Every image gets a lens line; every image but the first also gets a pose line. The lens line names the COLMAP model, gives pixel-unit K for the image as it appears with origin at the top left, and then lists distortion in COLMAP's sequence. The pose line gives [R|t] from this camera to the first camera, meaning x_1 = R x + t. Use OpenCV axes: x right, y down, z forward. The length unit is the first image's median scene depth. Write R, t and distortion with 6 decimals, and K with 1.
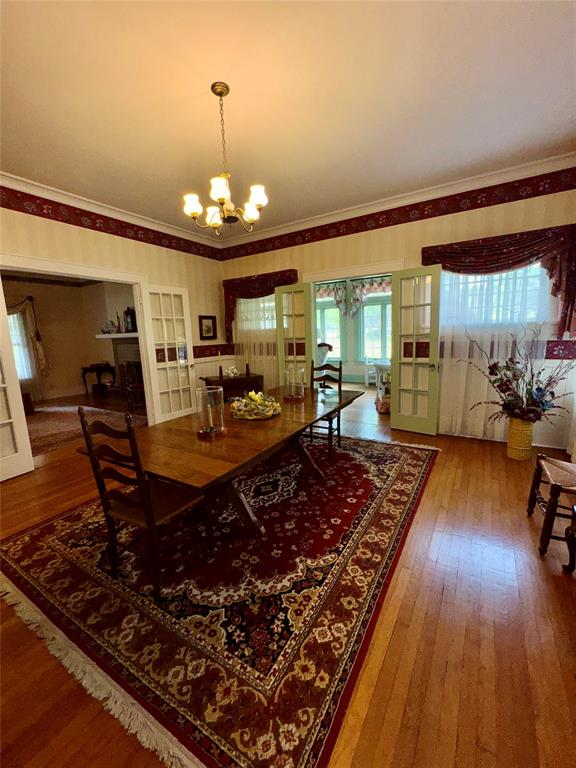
lens RADIAL K [[312.7, 0, 286.0], [0, 312.7, 384.2], [0, 0, 1]] dist [0.003359, -0.000328]
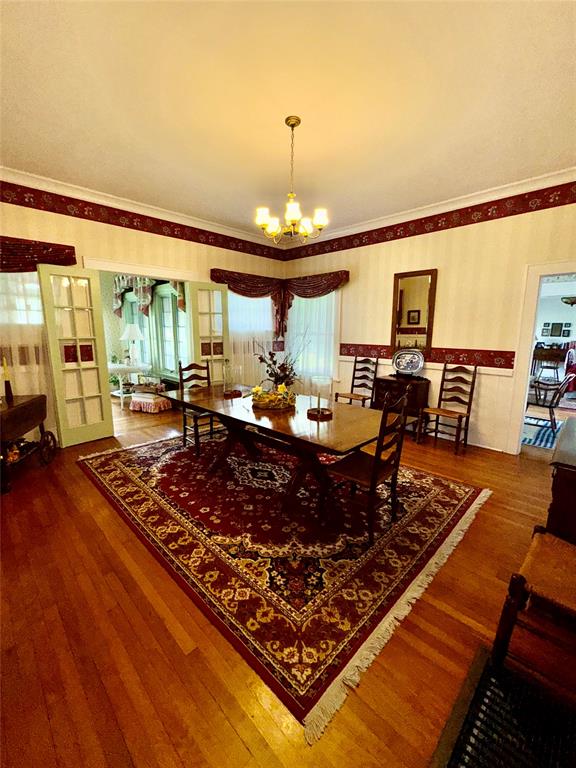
lens RADIAL K [[312.7, 0, 288.0], [0, 312.7, 382.6], [0, 0, 1]] dist [0.003359, -0.000328]
pose [[0.238222, -0.122615, 0.963439, -0.766180], [0.145454, 0.985315, 0.089434, -0.048229], [-0.960257, 0.118830, 0.252559, 0.439613]]
